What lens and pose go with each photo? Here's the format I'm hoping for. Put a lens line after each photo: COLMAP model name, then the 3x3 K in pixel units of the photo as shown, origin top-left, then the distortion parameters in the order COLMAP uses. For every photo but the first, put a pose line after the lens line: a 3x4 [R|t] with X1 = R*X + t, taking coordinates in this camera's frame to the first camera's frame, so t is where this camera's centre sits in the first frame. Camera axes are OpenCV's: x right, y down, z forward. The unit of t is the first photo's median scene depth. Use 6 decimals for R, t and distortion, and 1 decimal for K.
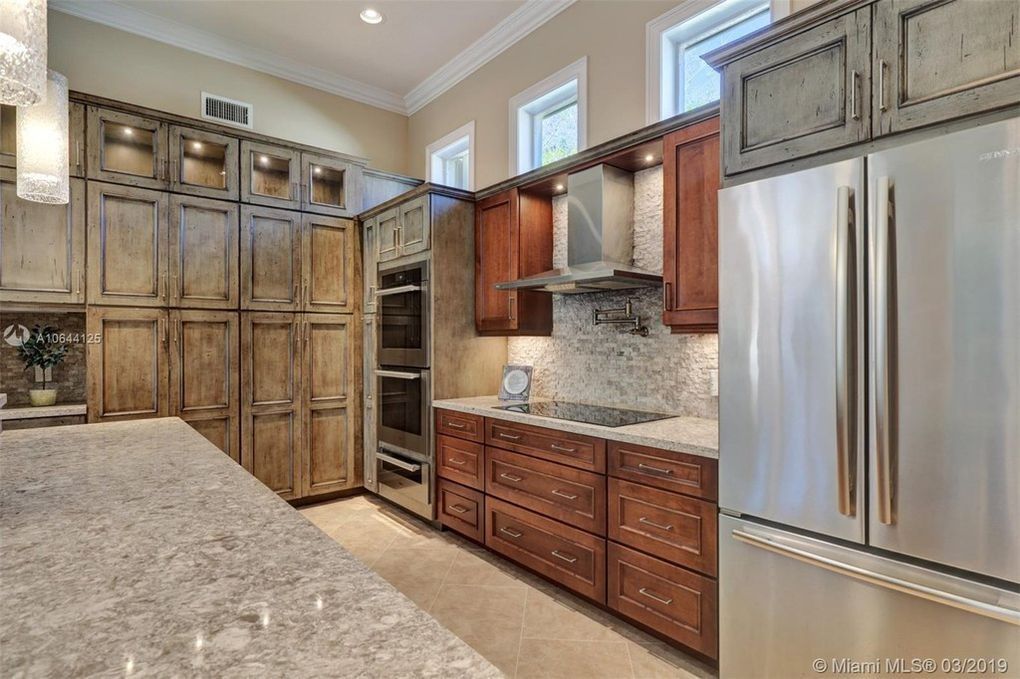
lens RADIAL K [[520.7, 0, 510.0], [0, 520.7, 339.5], [0, 0, 1]] dist [-0.005612, -0.000716]
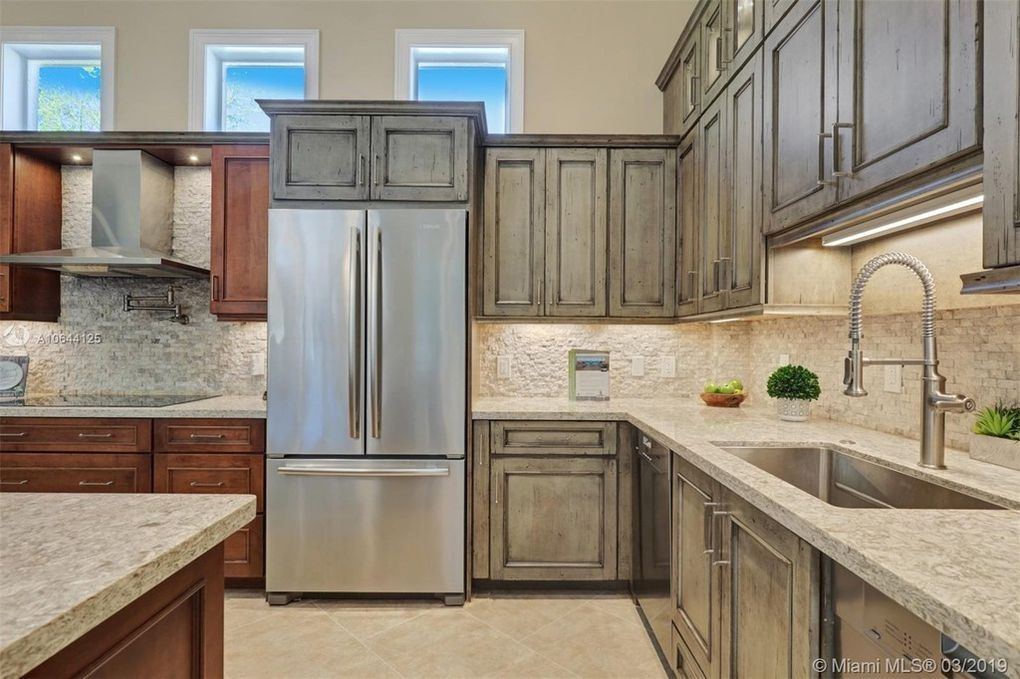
lens RADIAL K [[515.1, 0, 510.0], [0, 515.1, 339.5], [0, 0, 1]] dist [0.008160, 0.000516]
pose [[0.640555, 0.007507, 0.767876, -0.133655], [-0.008114, 0.999963, -0.003007, 0.024763], [-0.767869, -0.004305, 0.640592, -0.192931]]
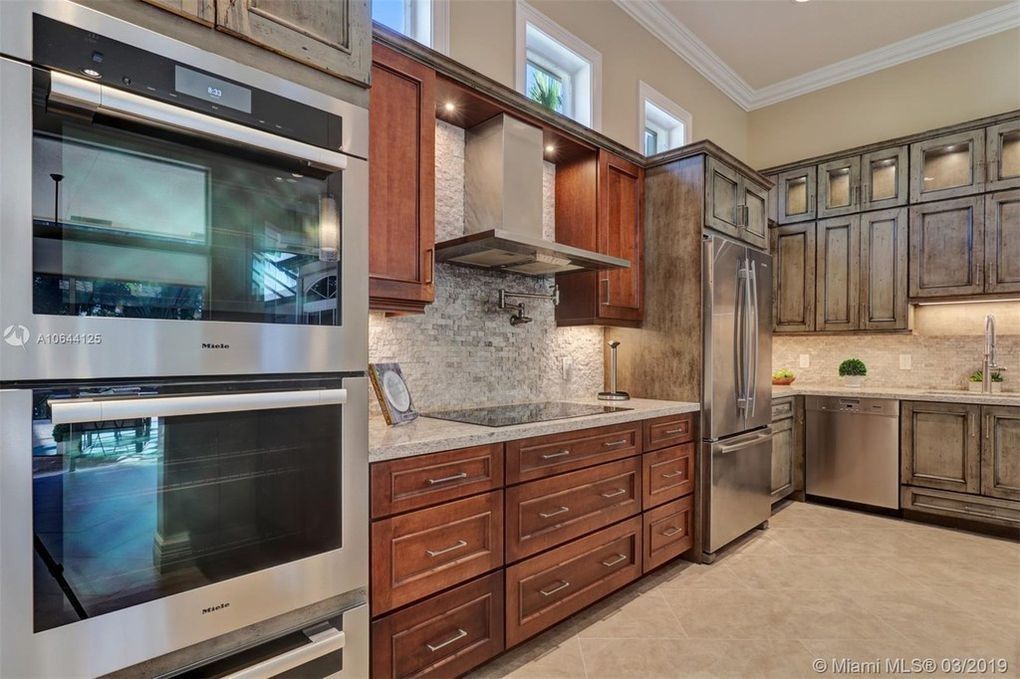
lens RADIAL K [[527.4, 0, 511.7], [0, 527.4, 354.6], [0, 0, 1]] dist [0.001707, 0.000344]
pose [[-0.088346, -0.002699, 0.996086, -0.755445], [-0.007414, 0.999970, 0.002052, 0.048861], [-0.996062, -0.007204, -0.088364, 1.181689]]
